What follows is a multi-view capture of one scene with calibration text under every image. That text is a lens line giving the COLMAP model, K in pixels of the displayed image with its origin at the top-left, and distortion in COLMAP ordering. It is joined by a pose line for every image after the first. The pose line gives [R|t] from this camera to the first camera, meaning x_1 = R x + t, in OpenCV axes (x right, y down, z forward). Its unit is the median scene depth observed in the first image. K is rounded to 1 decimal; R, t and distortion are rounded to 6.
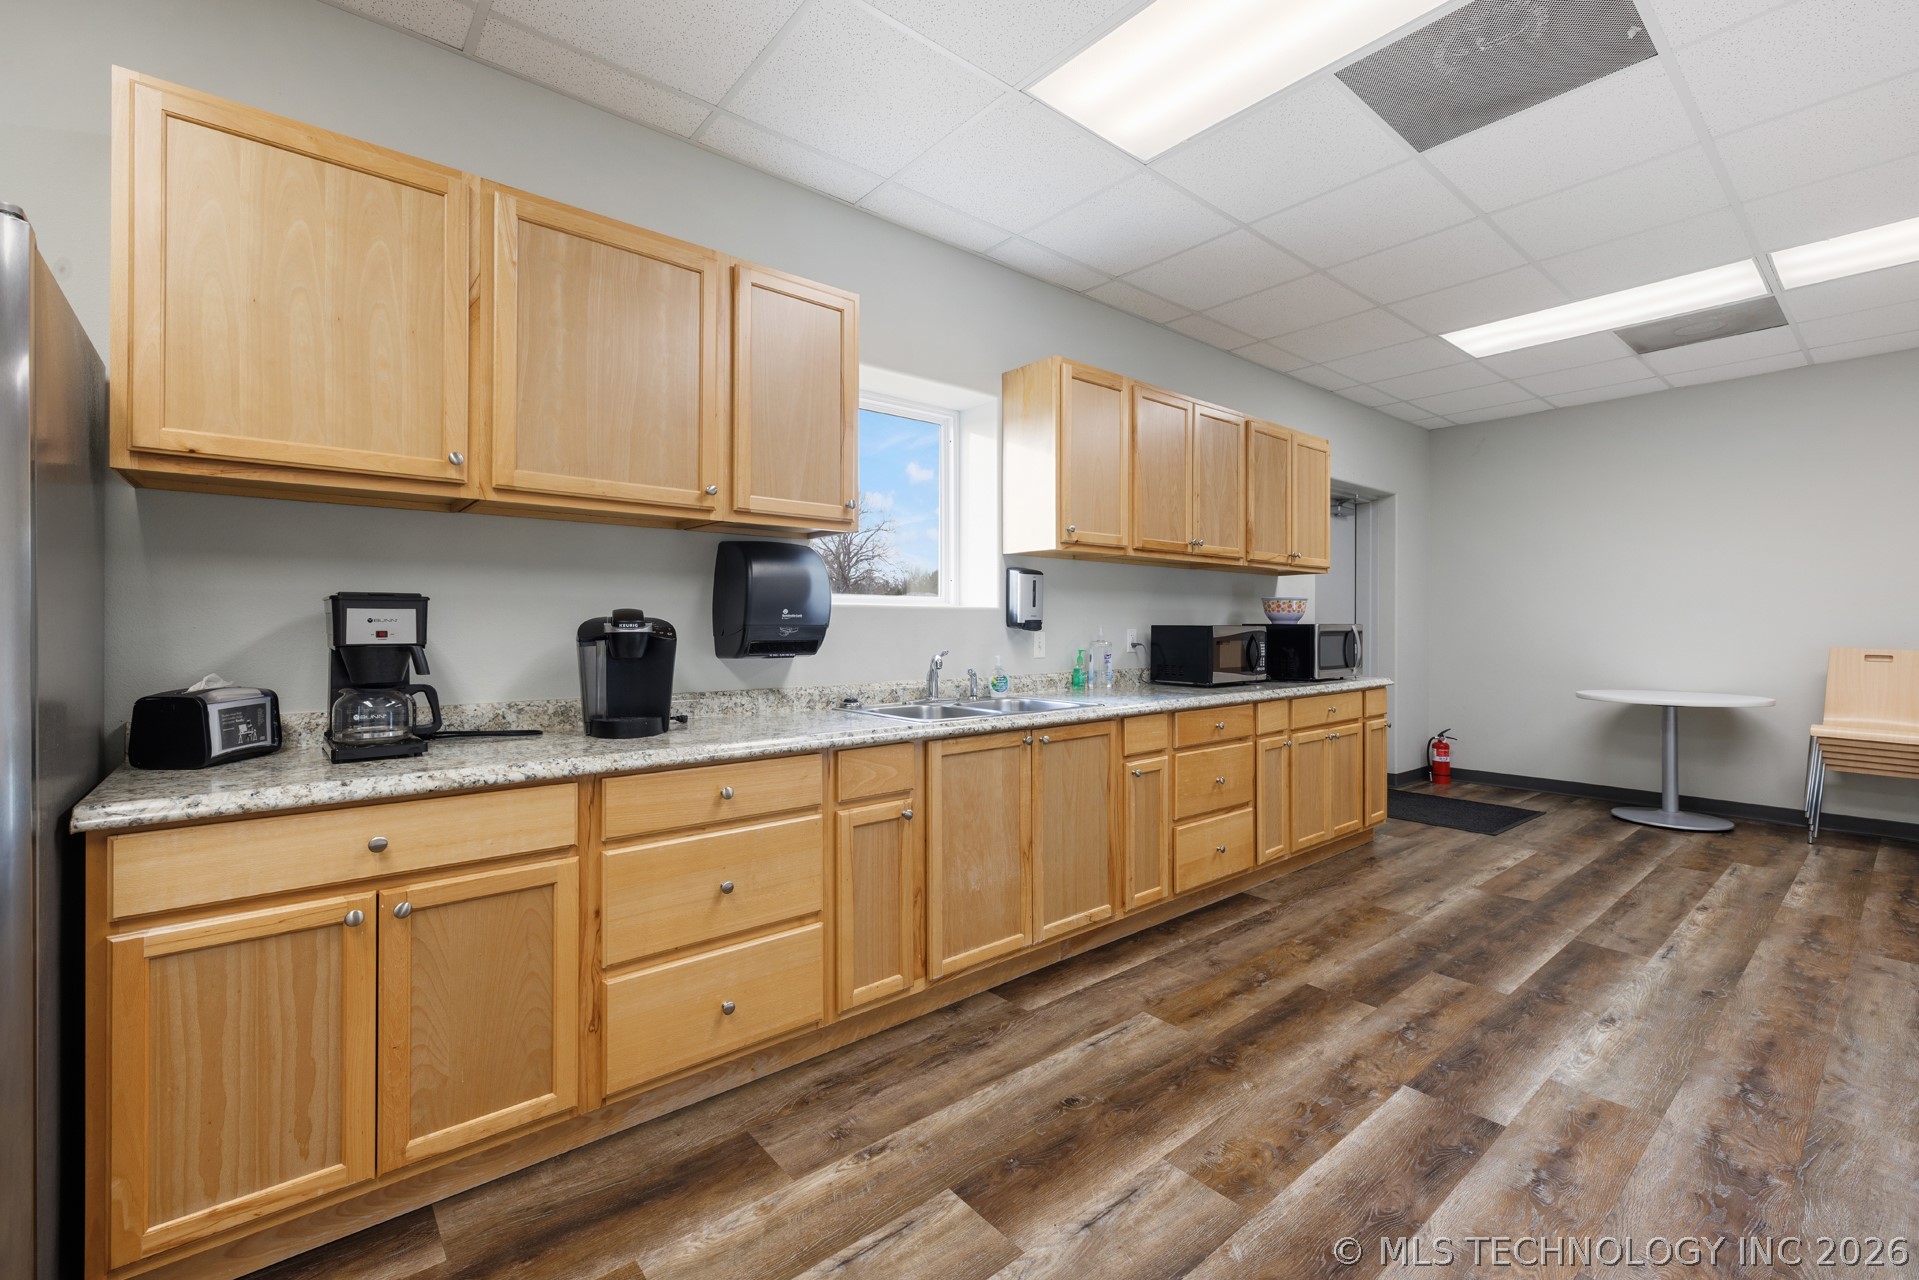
lens RADIAL K [[812.8, 0, 947.2], [0, 812.8, 628.1], [0, 0, 1]] dist [0.001347, -0.000038]
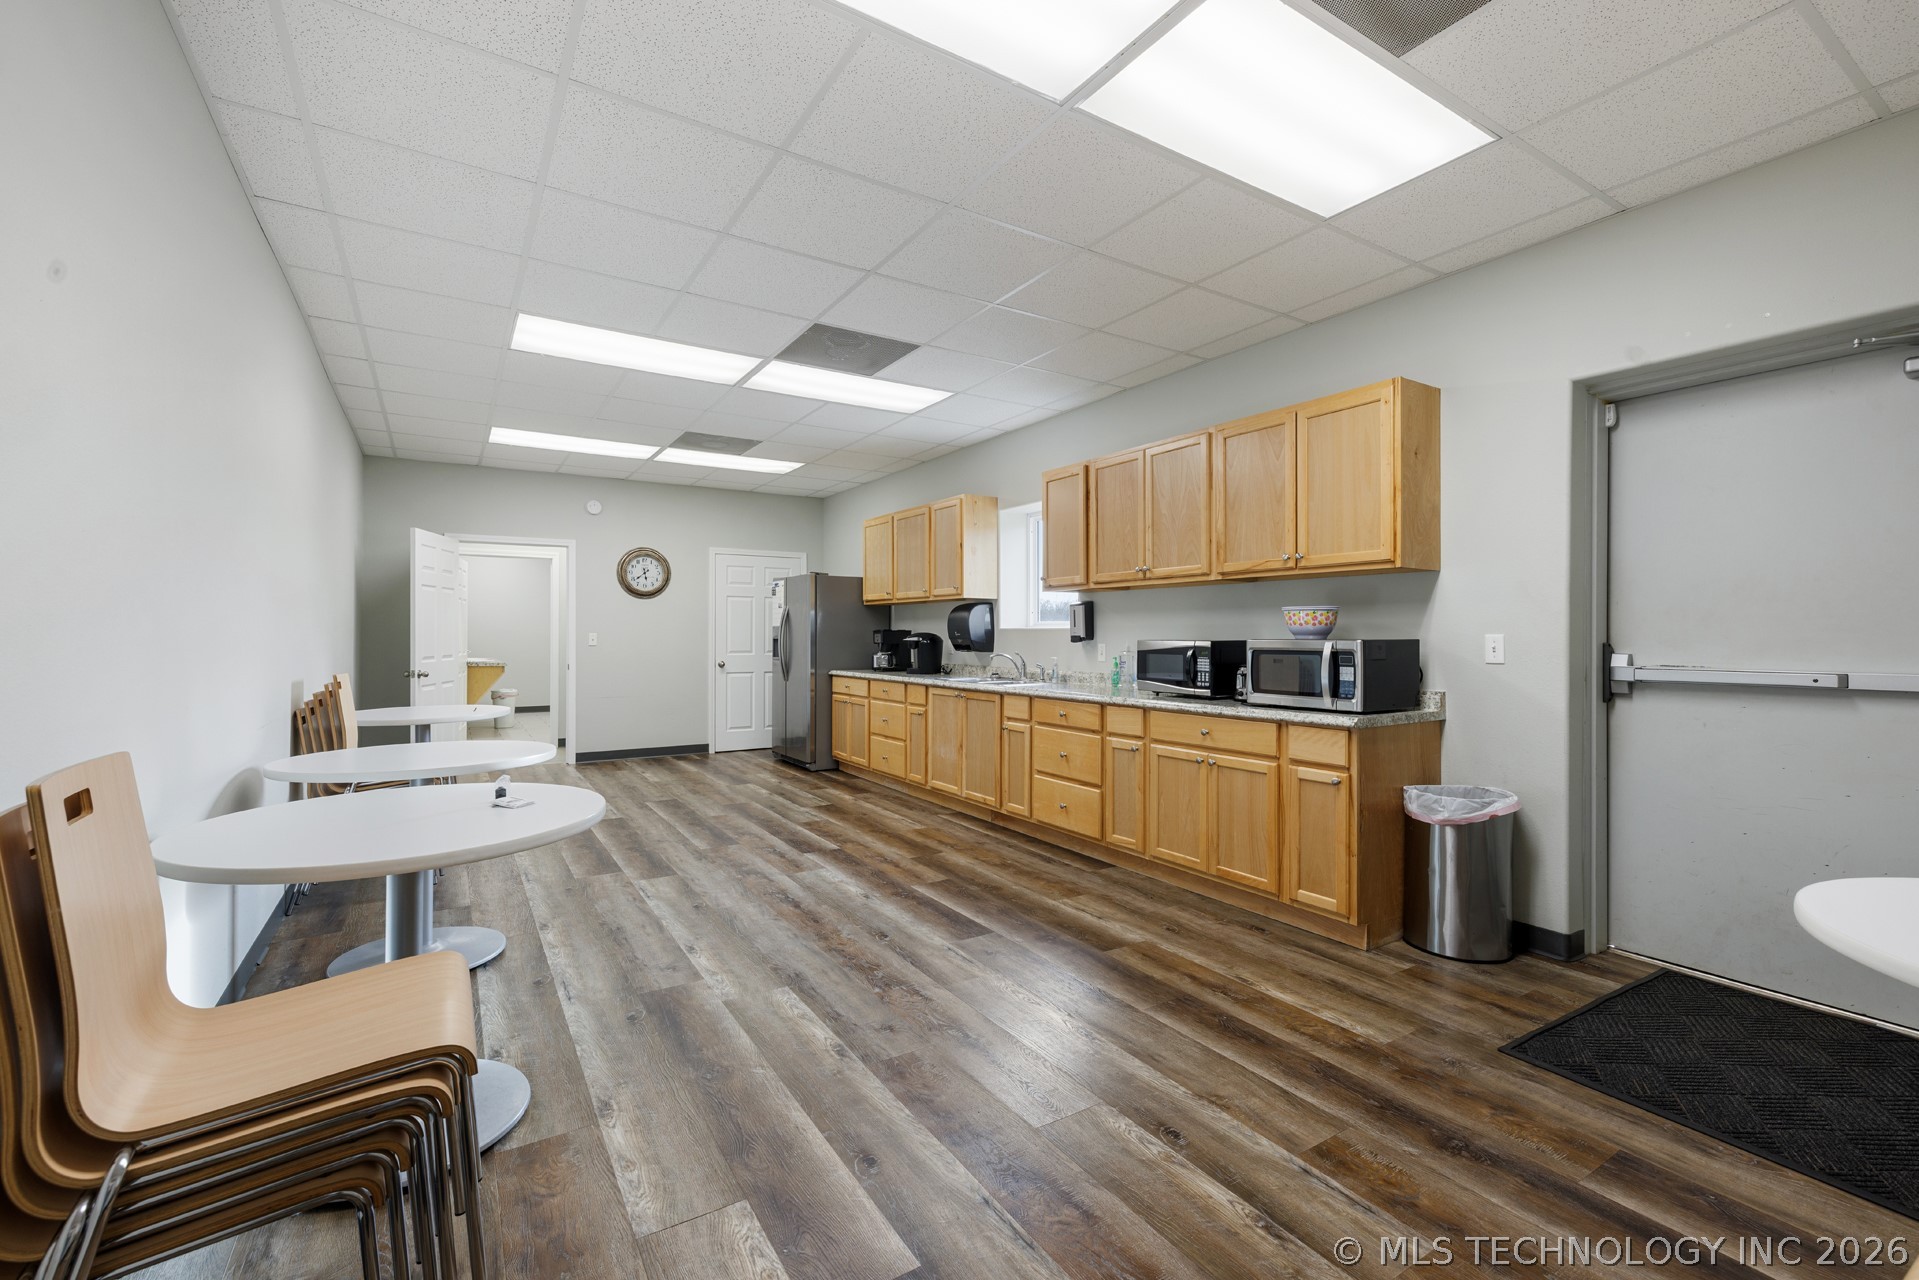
lens RADIAL K [[812.8, 0, 947.2], [0, 812.8, 628.1], [0, 0, 1]] dist [0.001347, -0.000038]
pose [[-0.133452, -0.004241, -0.991046, 1.882410], [0.000091, 0.999991, -0.004292, -0.018715], [0.991055, -0.000662, -0.133451, 1.097139]]
